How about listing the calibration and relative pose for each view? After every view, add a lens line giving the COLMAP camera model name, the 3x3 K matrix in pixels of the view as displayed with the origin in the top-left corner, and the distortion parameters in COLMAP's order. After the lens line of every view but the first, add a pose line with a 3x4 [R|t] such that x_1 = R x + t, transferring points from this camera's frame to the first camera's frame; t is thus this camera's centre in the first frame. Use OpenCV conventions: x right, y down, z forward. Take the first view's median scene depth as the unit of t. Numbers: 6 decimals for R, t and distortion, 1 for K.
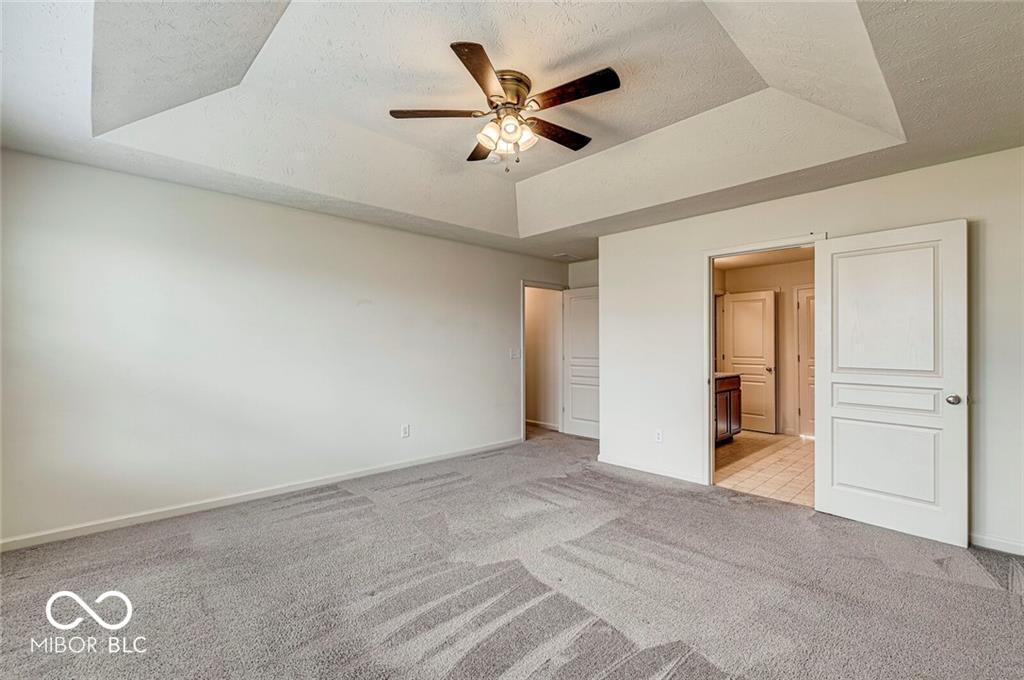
lens RADIAL K [[443.0, 0, 511.3], [0, 443.0, 329.7], [0, 0, 1]] dist [-0.000644, -0.000326]
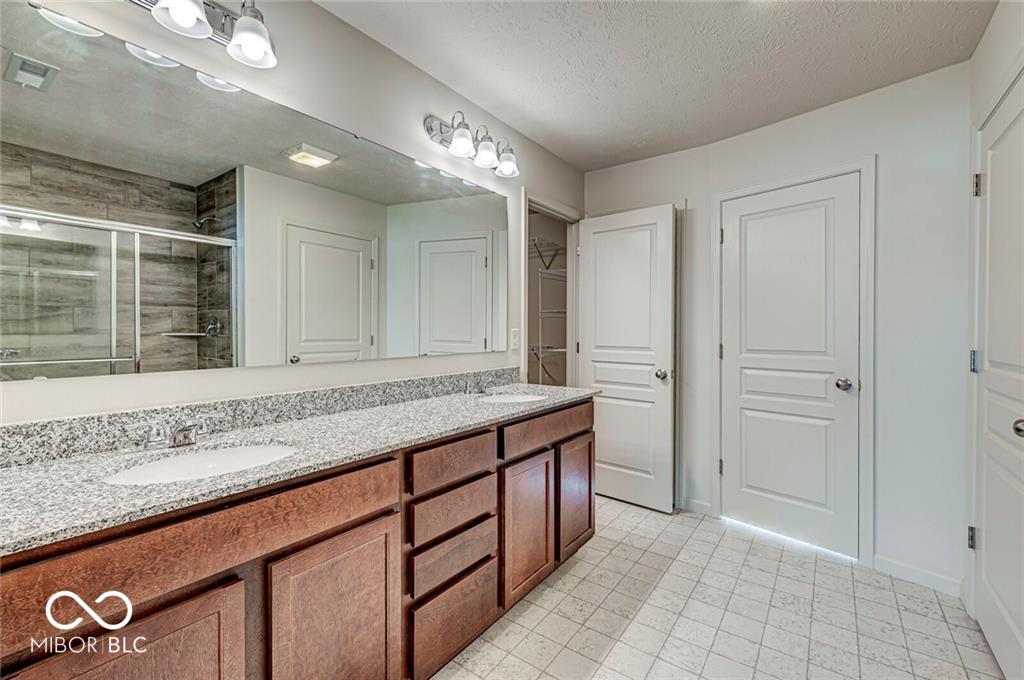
lens RADIAL K [[443.0, 0, 511.3], [0, 443.0, 329.7], [0, 0, 1]] dist [-0.000644, -0.000326]
pose [[0.983390, -0.006426, 0.181390, 0.345368], [0.000750, 0.999508, 0.031343, 0.028816], [-0.181502, -0.030686, 0.982912, 0.577619]]
